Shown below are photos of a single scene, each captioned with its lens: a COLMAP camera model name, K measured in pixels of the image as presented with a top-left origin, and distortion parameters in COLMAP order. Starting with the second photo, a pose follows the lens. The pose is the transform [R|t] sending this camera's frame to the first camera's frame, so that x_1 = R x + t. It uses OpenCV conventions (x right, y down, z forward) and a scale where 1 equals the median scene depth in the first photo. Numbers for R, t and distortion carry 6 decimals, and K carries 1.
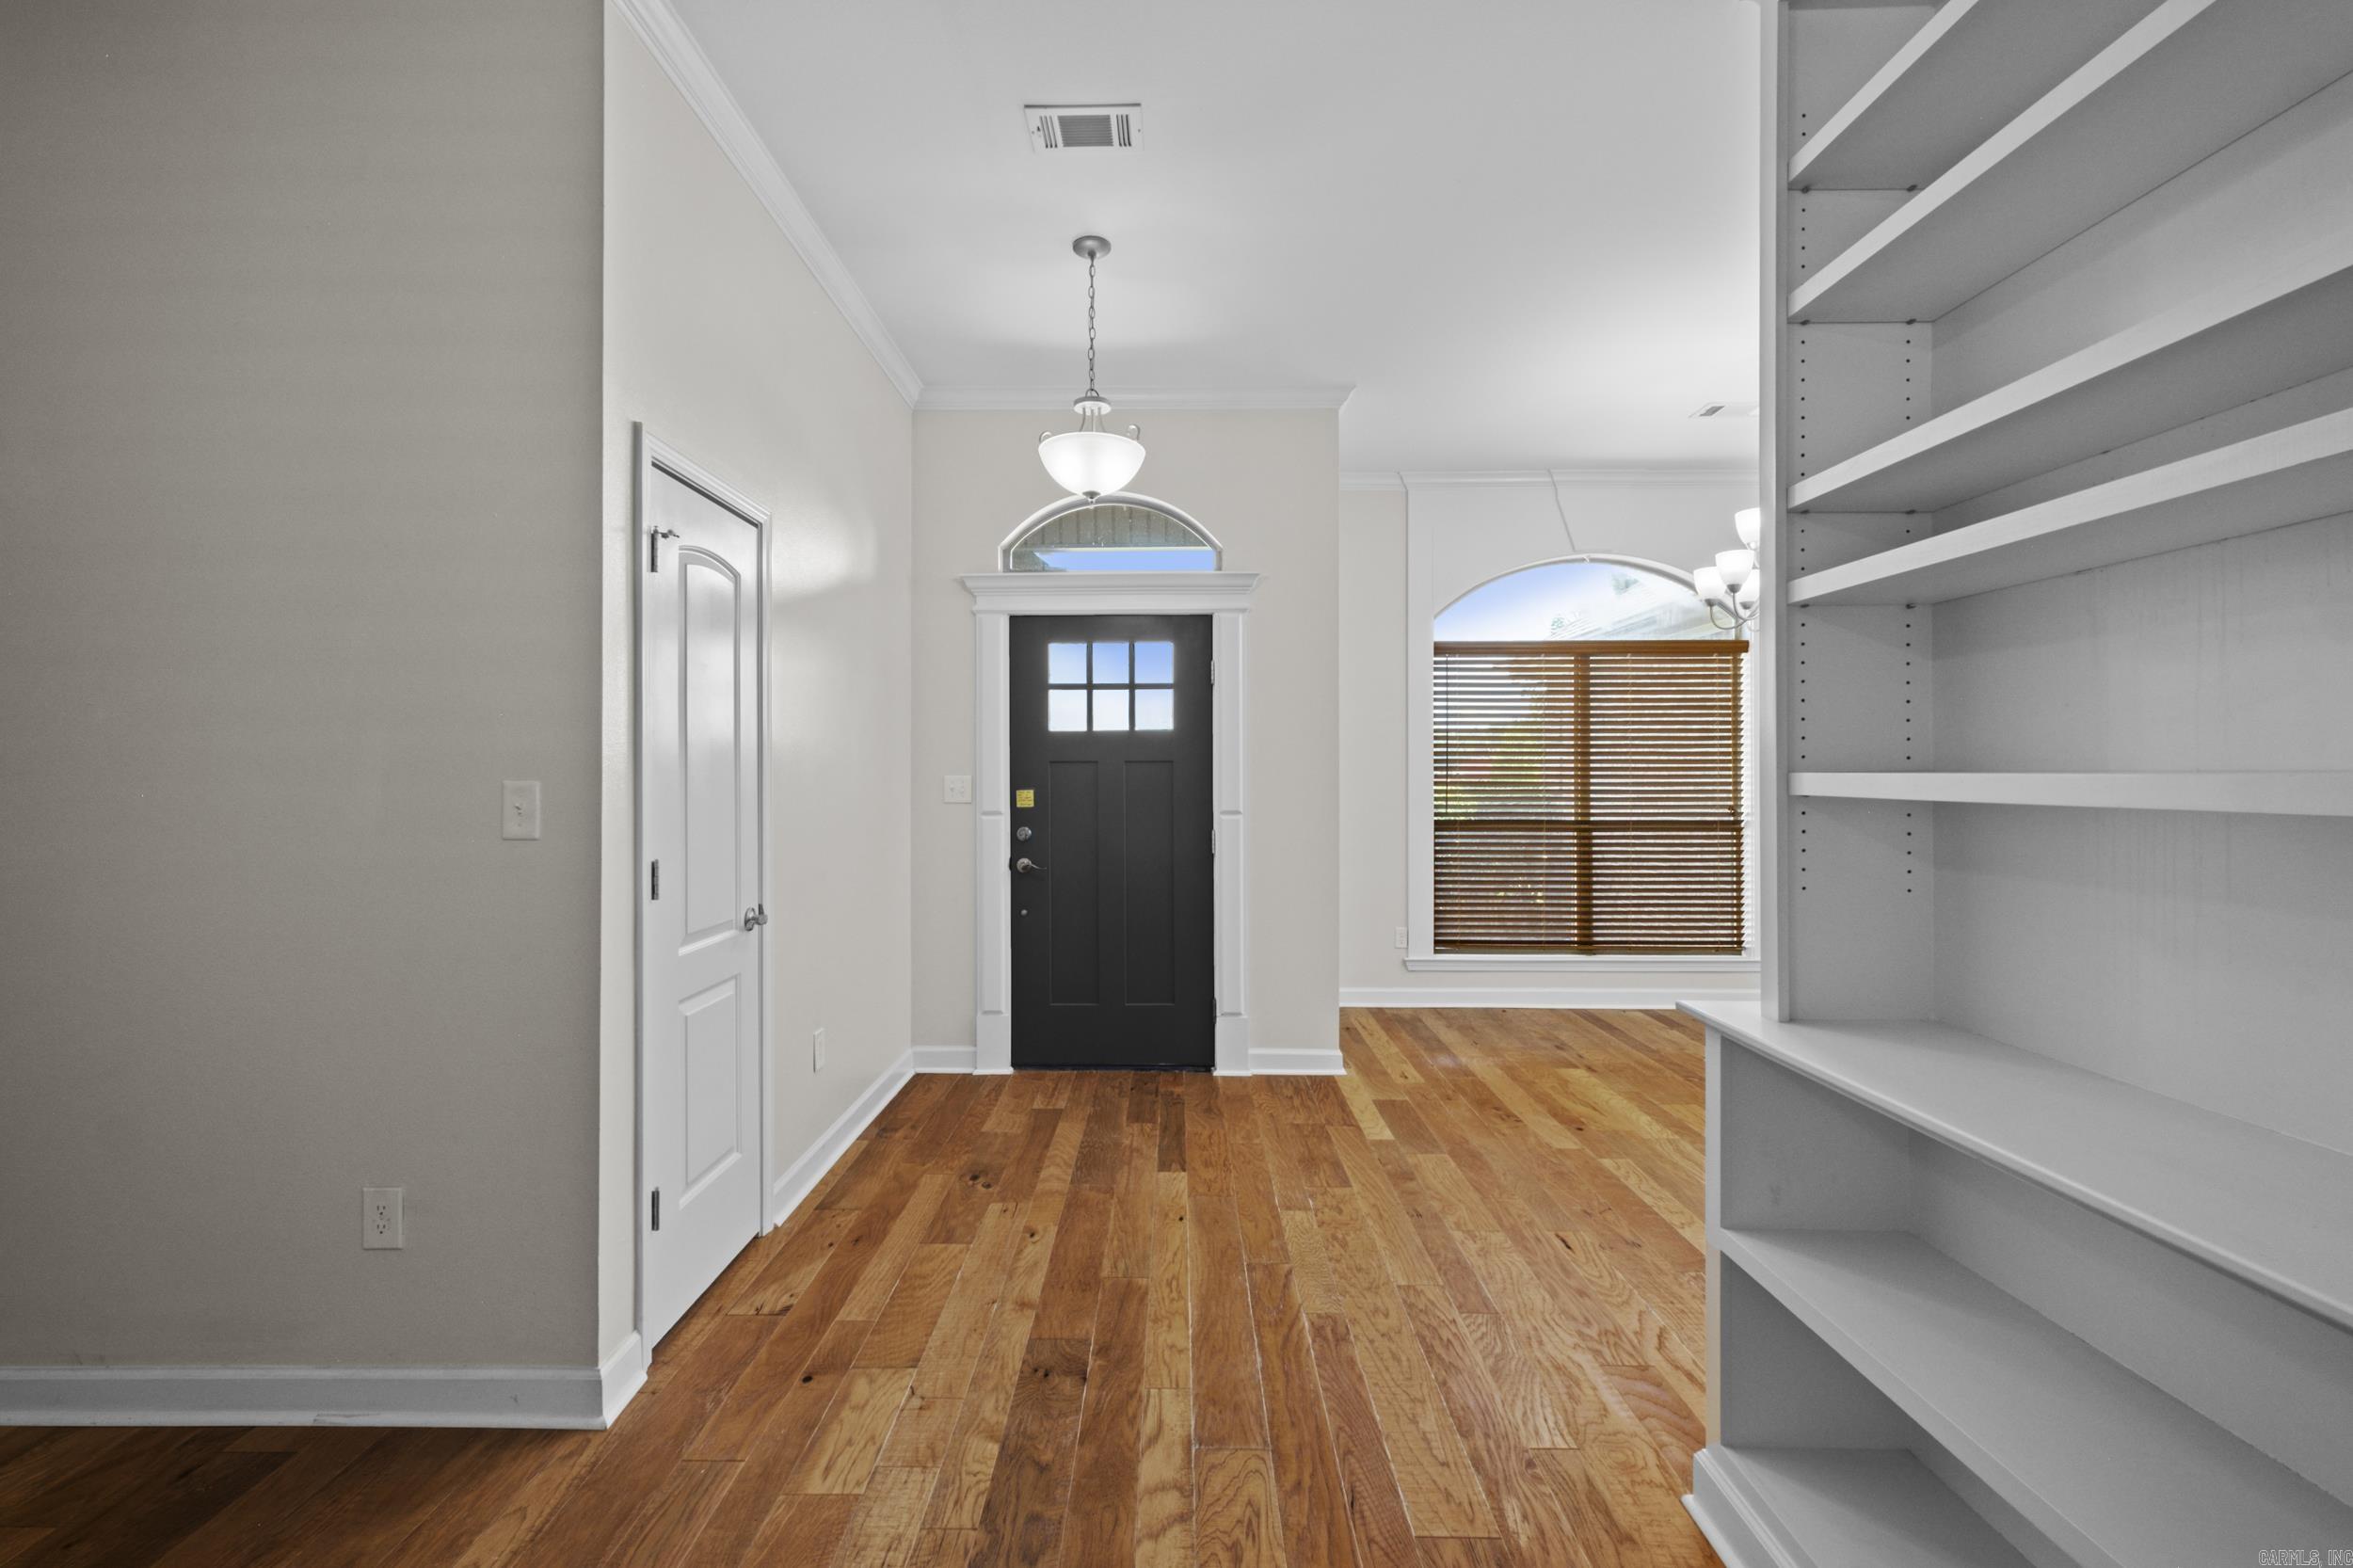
lens RADIAL K [[1015.8, 0, 1174.8], [0, 1015.8, 788.0], [0, 0, 1]] dist [0.004356, 0.000225]
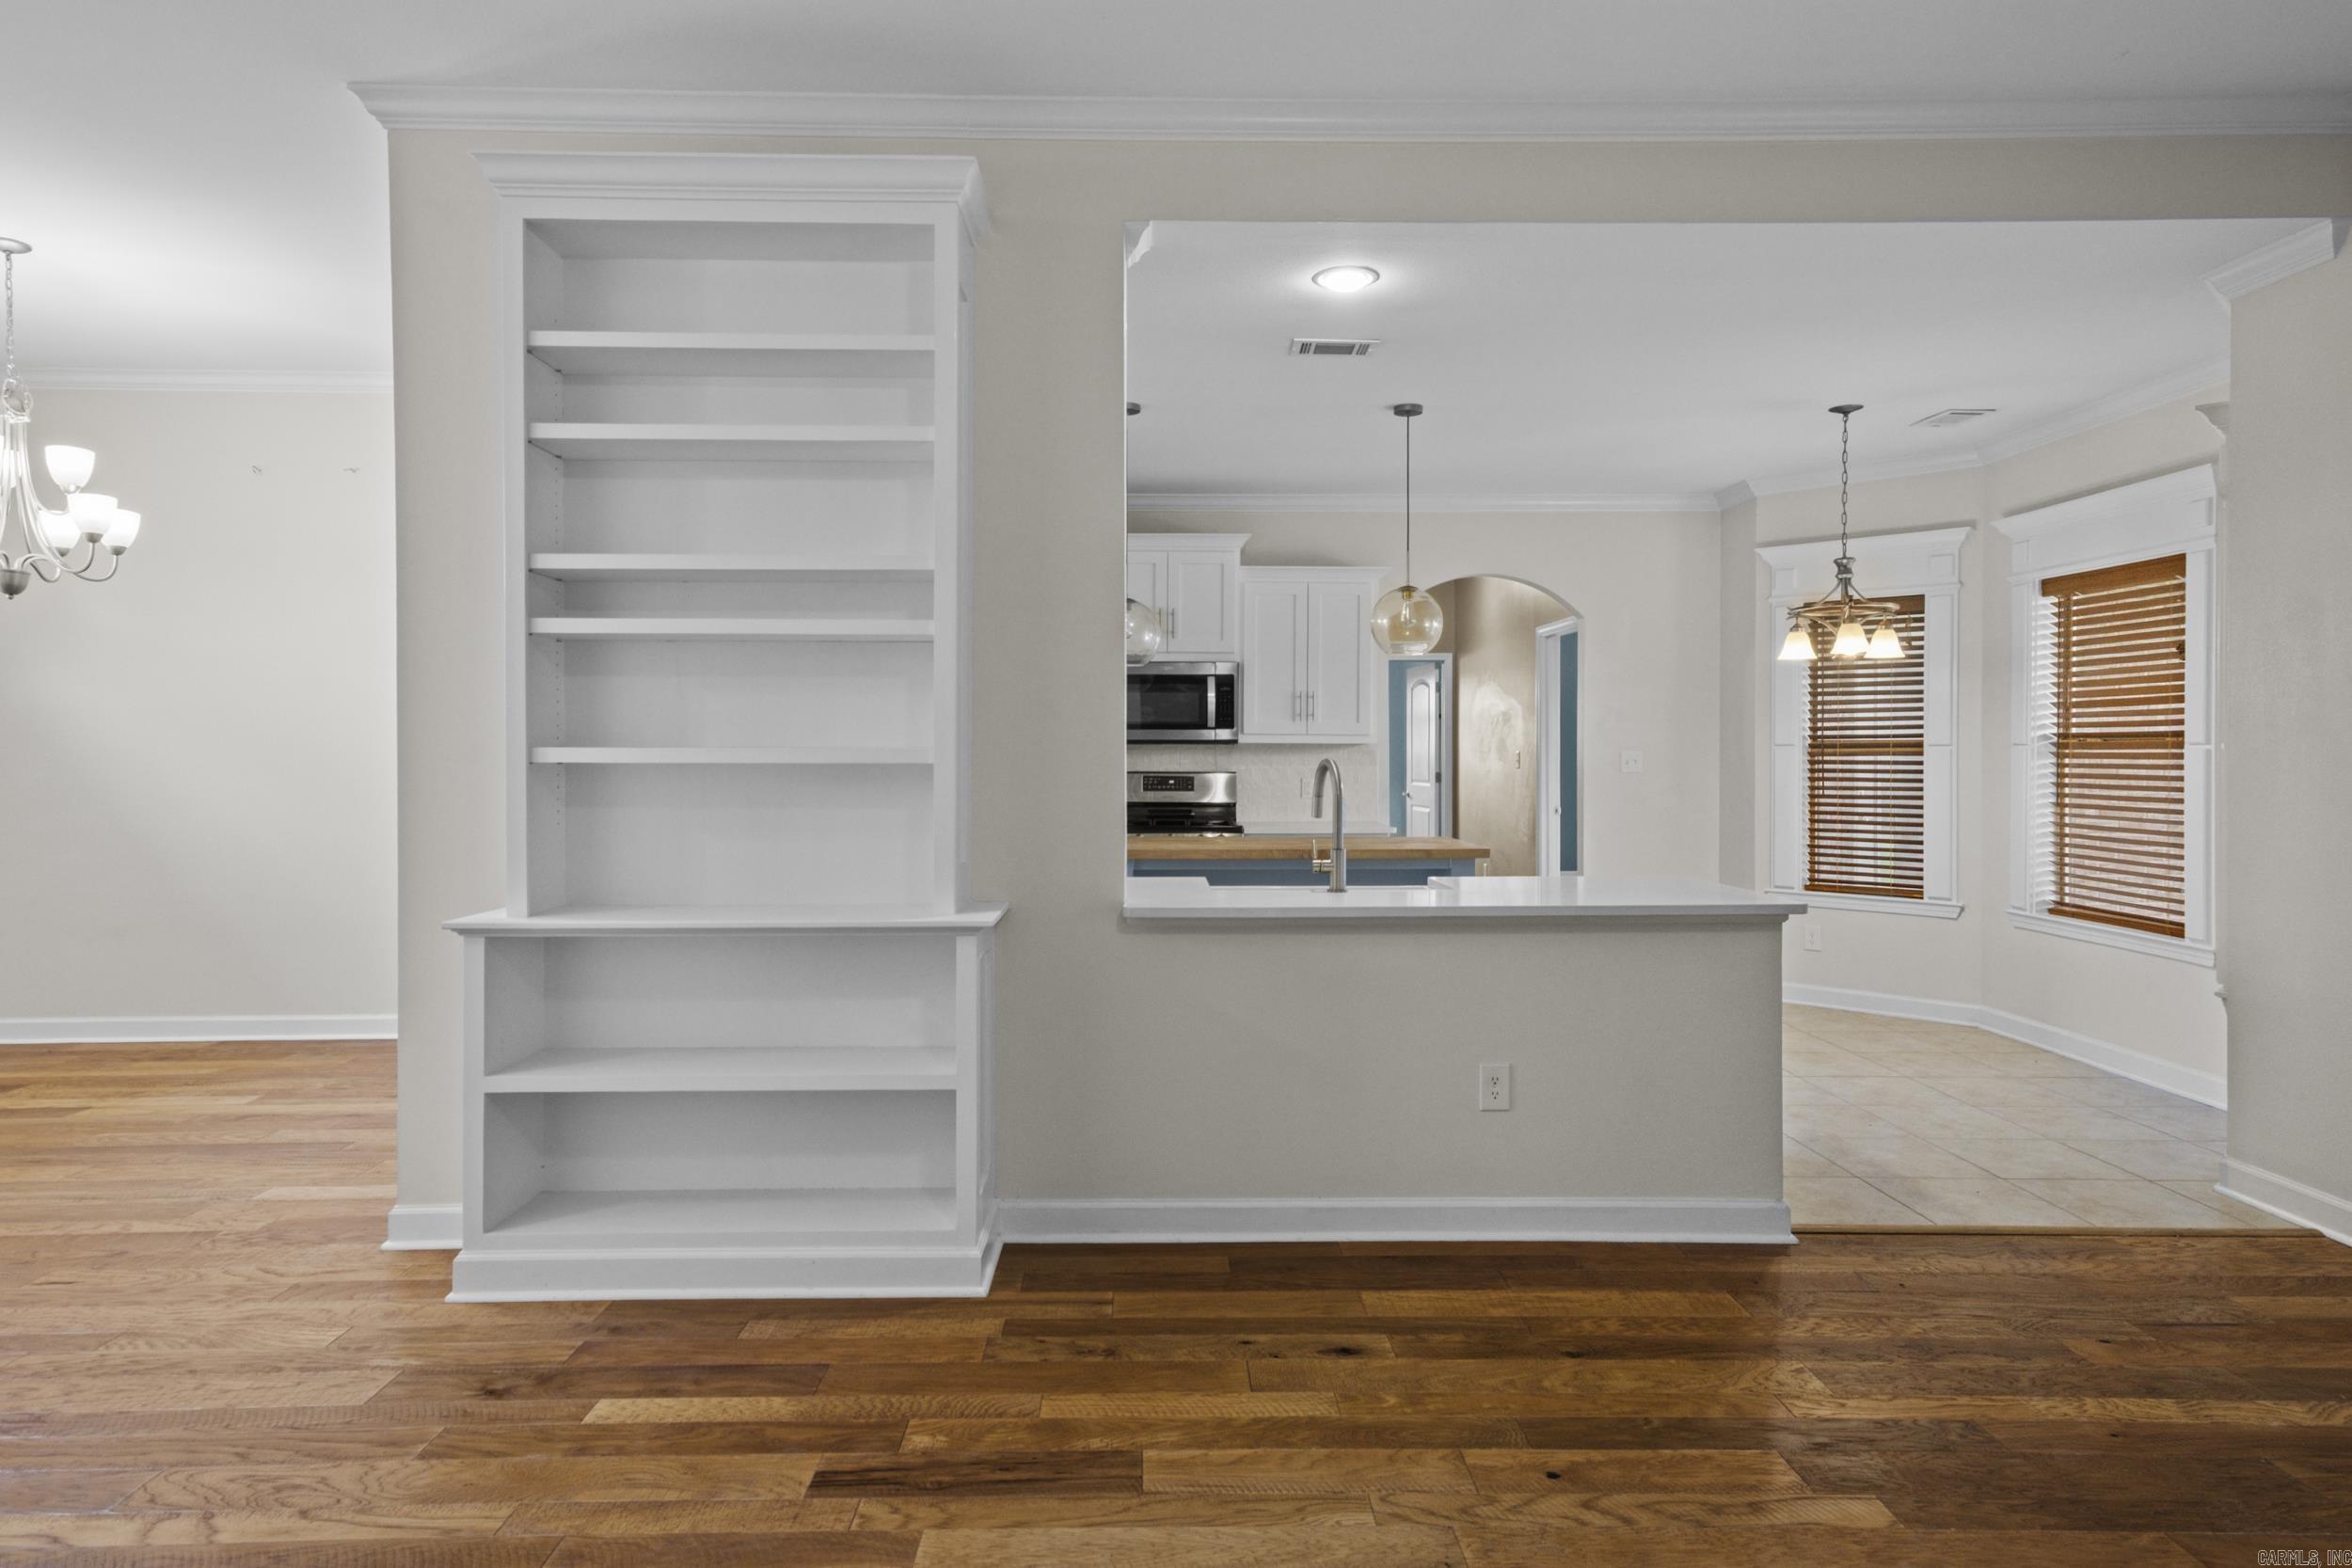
lens RADIAL K [[1360.6, 0, 1172.3], [0, 1360.6, 772.2], [0, 0, 1]] dist [0.000194, 0.000054]
pose [[-0.033047, -0.018611, 0.999281, -1.228338], [0.015244, 0.999701, 0.019123, -0.000685], [-0.999338, 0.015865, -0.032753, 0.109954]]
